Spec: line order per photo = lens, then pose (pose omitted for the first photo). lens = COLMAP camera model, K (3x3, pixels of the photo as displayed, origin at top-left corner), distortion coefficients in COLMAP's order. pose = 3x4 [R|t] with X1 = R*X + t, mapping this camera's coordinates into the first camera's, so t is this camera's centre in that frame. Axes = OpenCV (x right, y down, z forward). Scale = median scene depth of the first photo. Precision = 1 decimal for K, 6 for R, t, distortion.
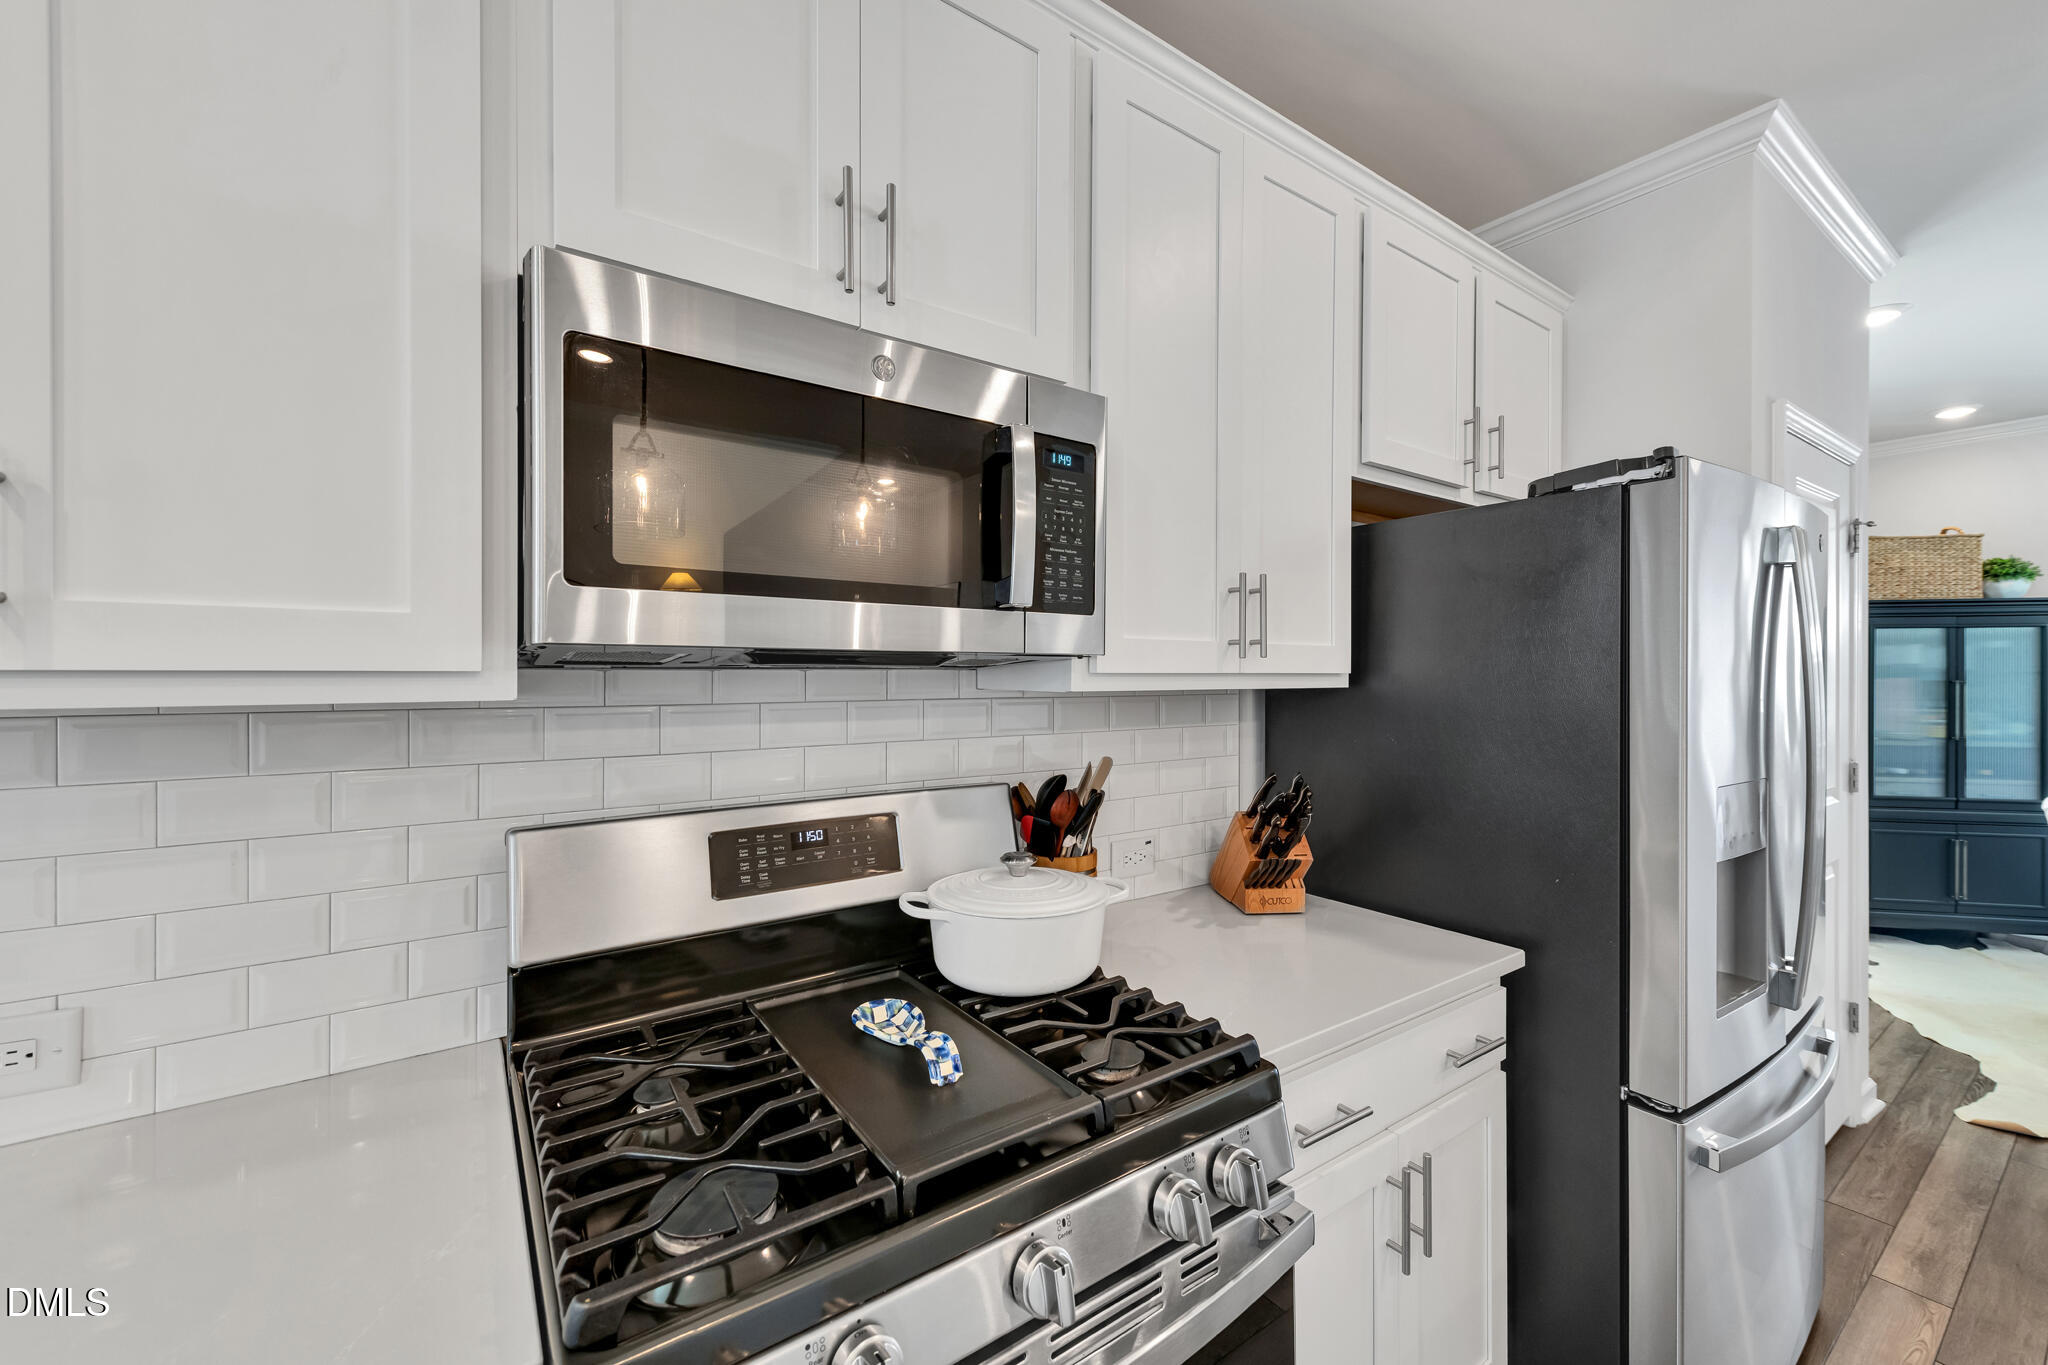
lens RADIAL K [[805.0, 0, 1024.7], [0, 805.0, 674.7], [0, 0, 1]] dist [0.001660, 0.000170]
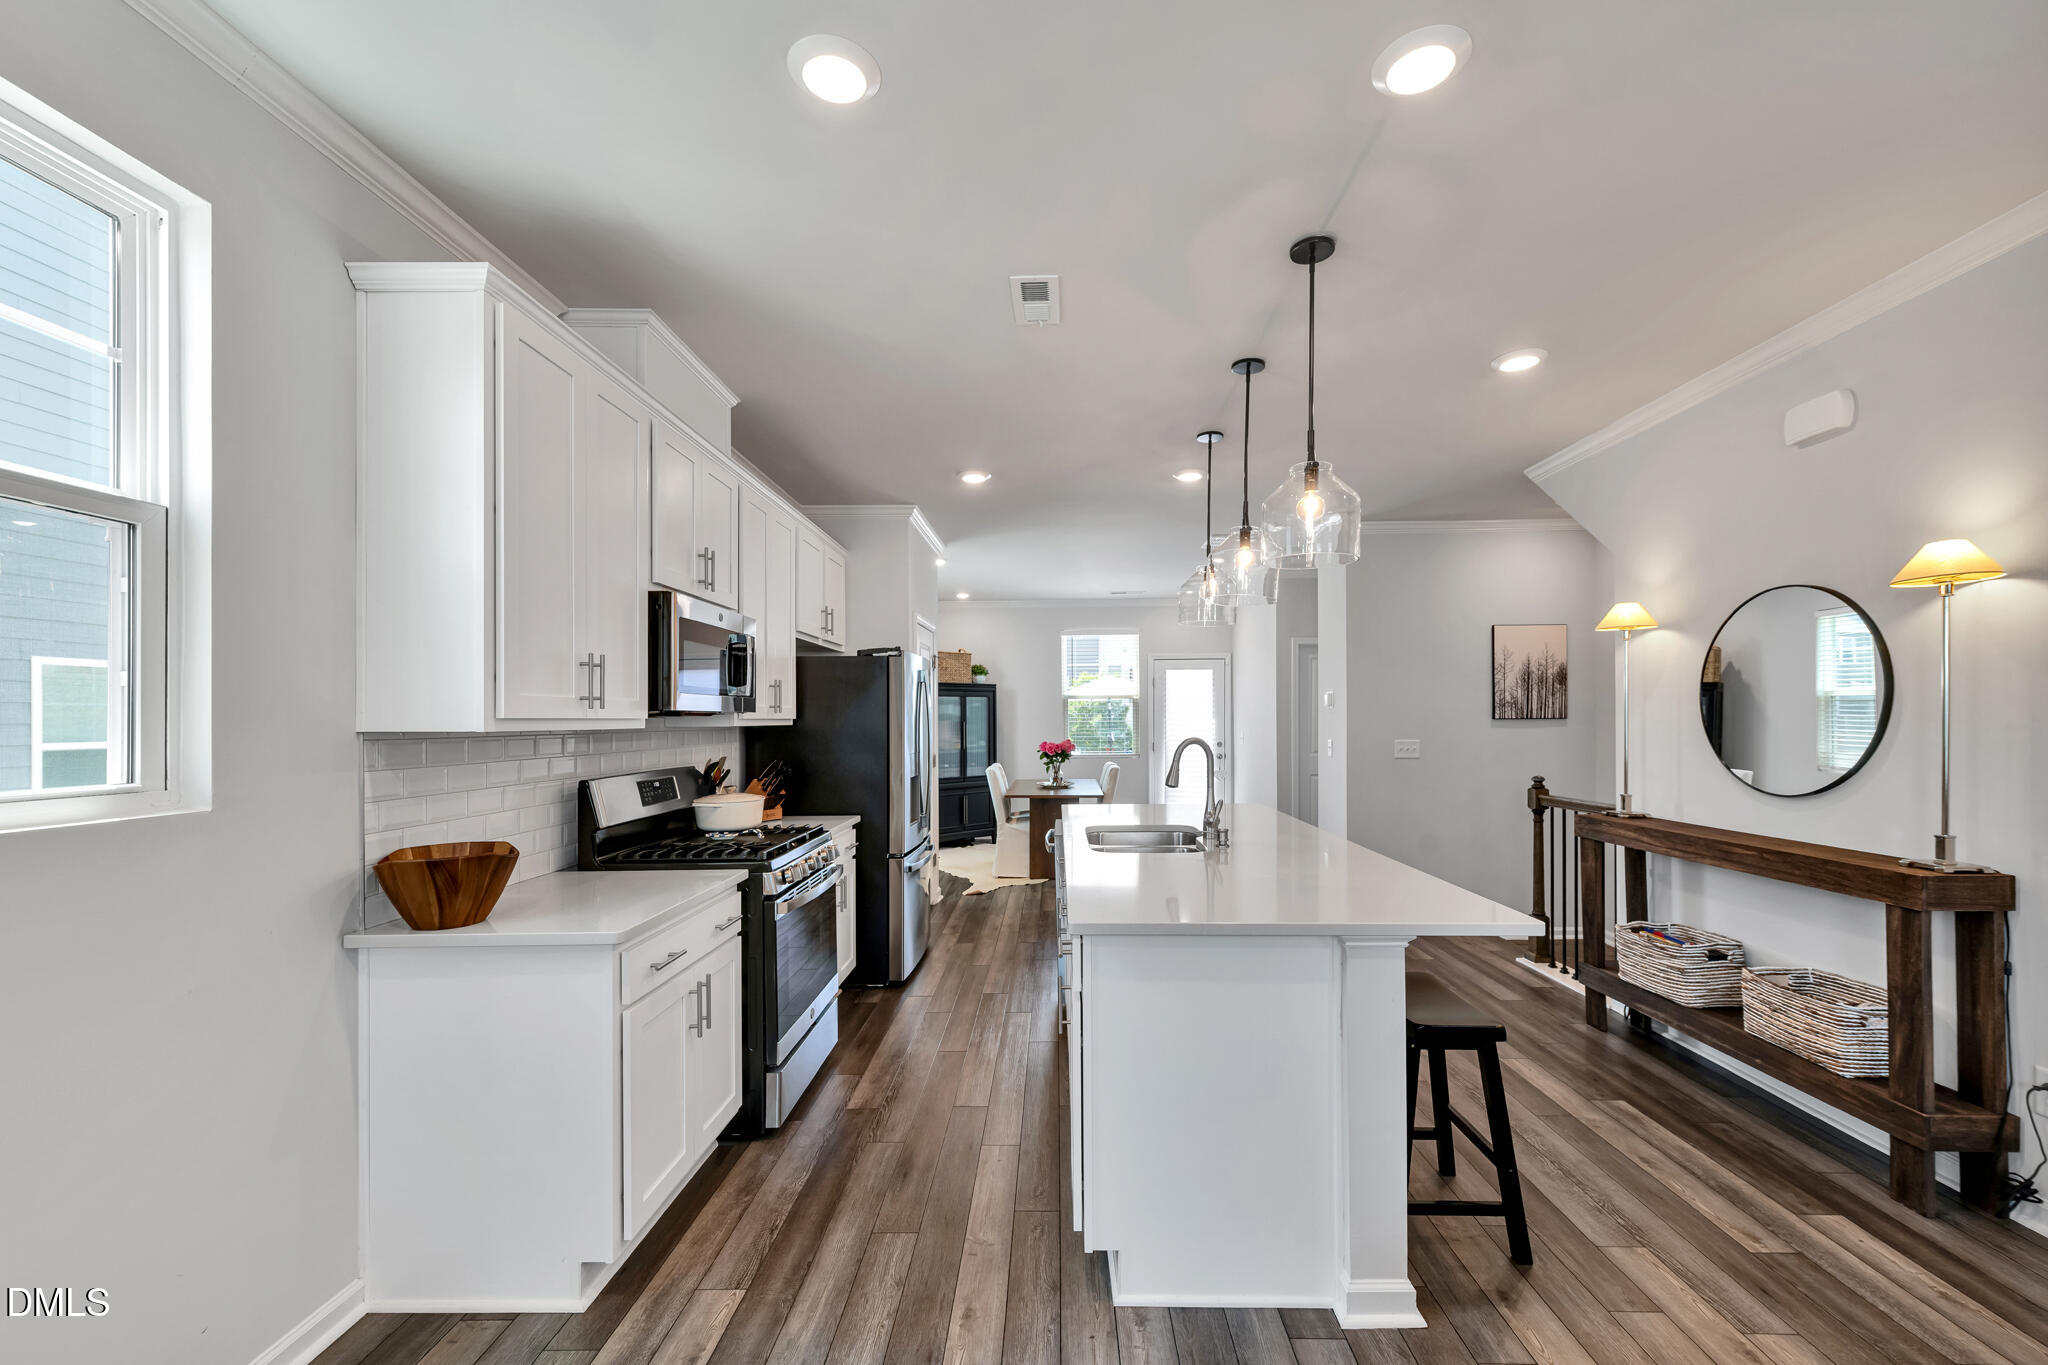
lens RADIAL K [[830.7, 0, 1039.8], [0, 830.7, 719.0], [0, 0, 1]] dist [0.000620, -0.000269]
pose [[0.588180, -0.003177, 0.808724, -1.439072], [0.005022, 0.999987, 0.000275, 0.001726], [-0.808715, 0.003900, 0.588188, -1.298993]]
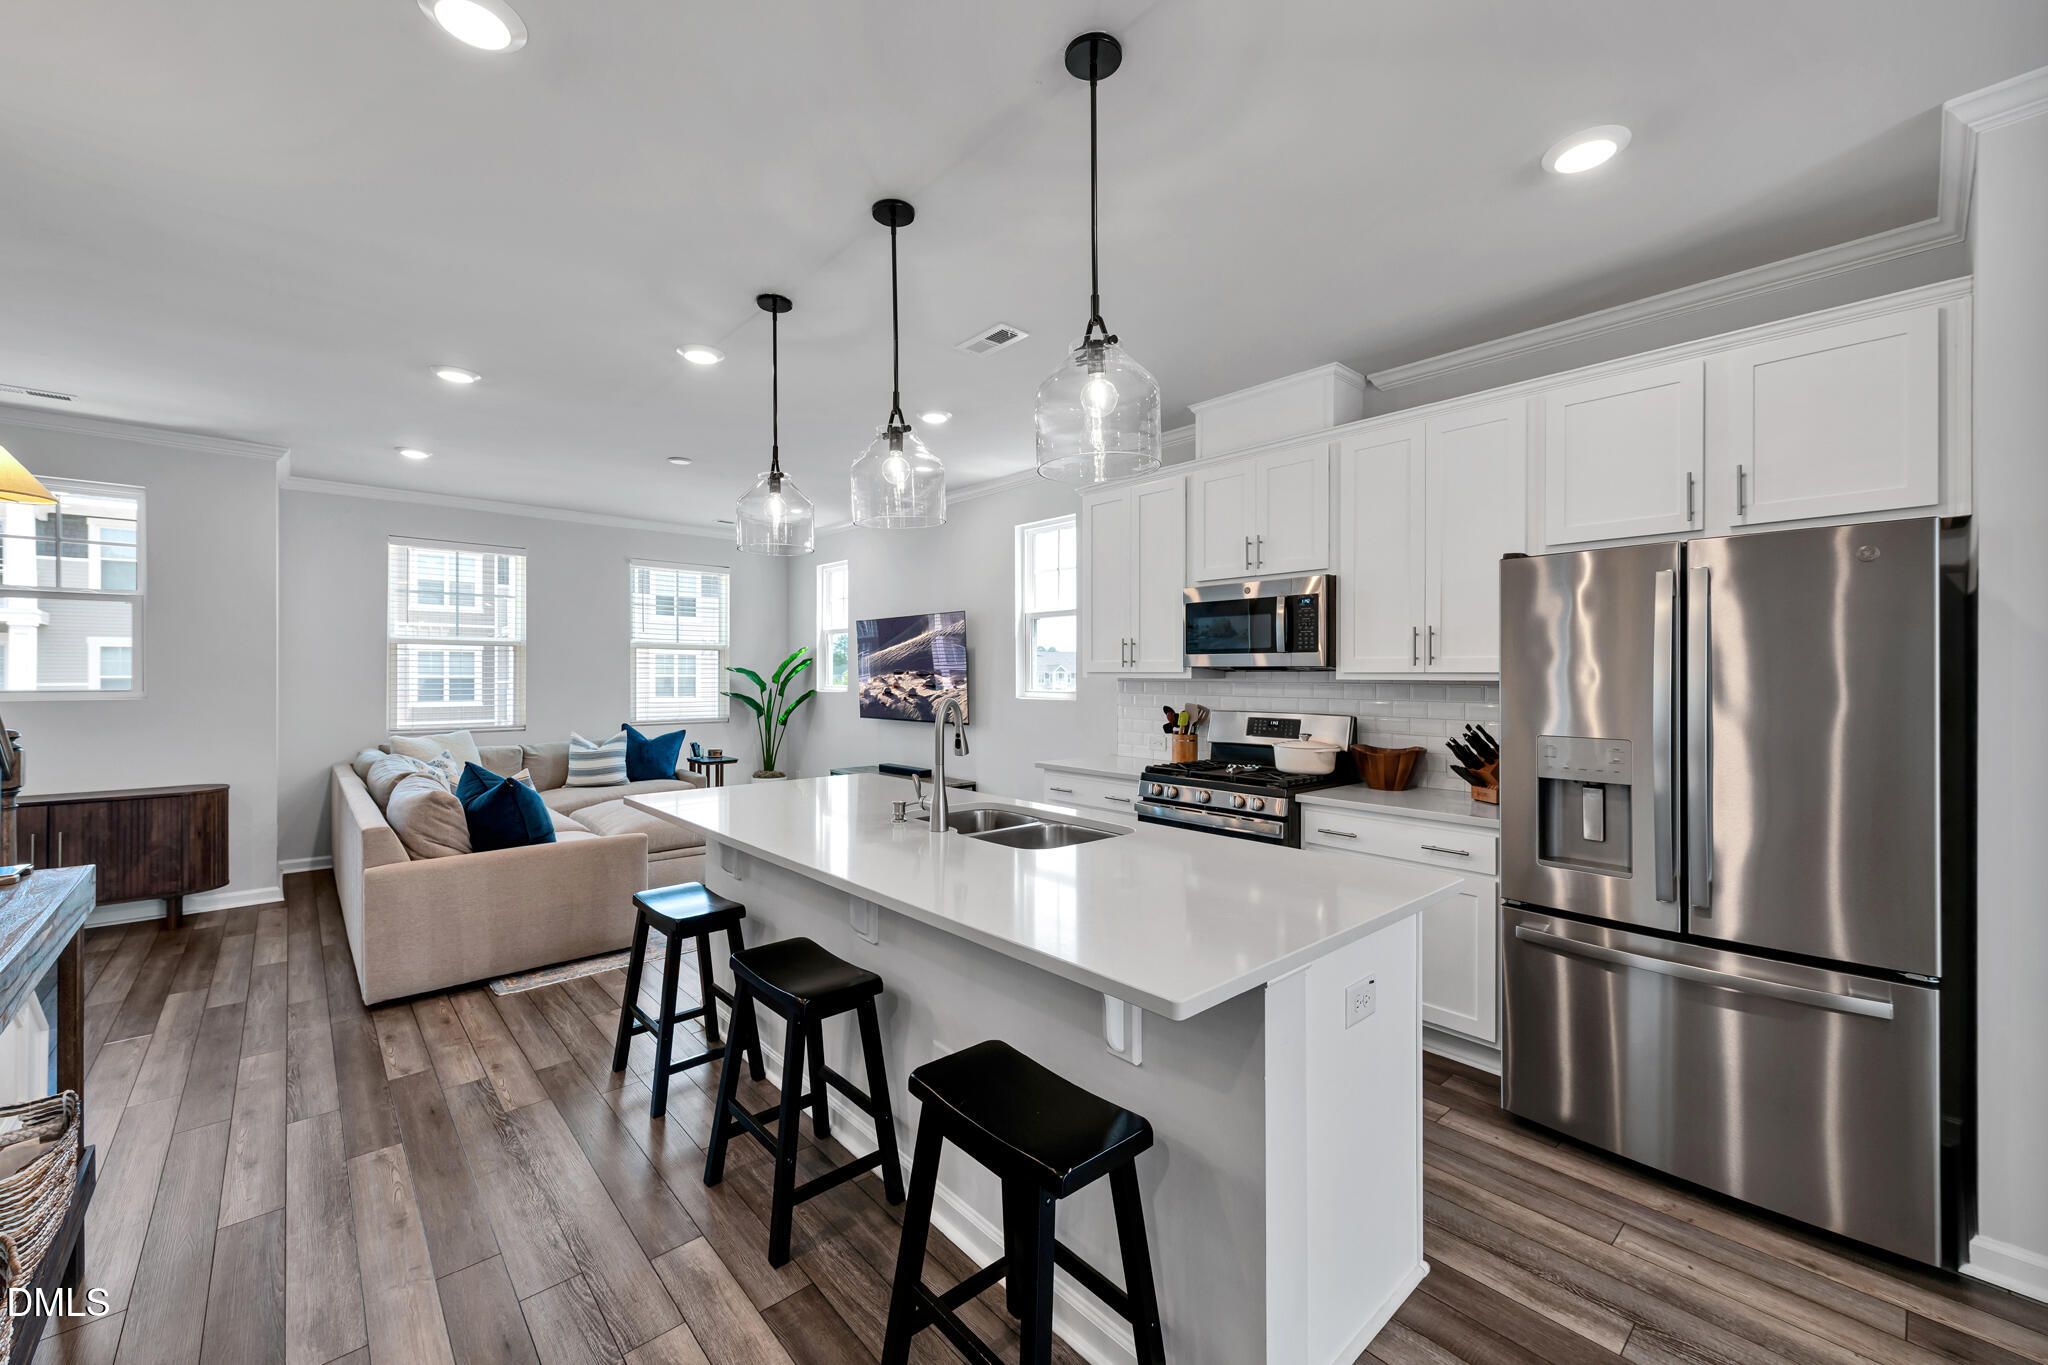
lens RADIAL K [[803.5, 0, 1019.4], [0, 803.5, 677.0], [0, 0, 1]] dist [0.009165, -0.000187]
pose [[0.122207, 0.006065, -0.992486, 2.459982], [-0.000764, 0.999982, 0.006017, -0.002276], [0.992504, 0.000022, 0.122209, -0.360200]]
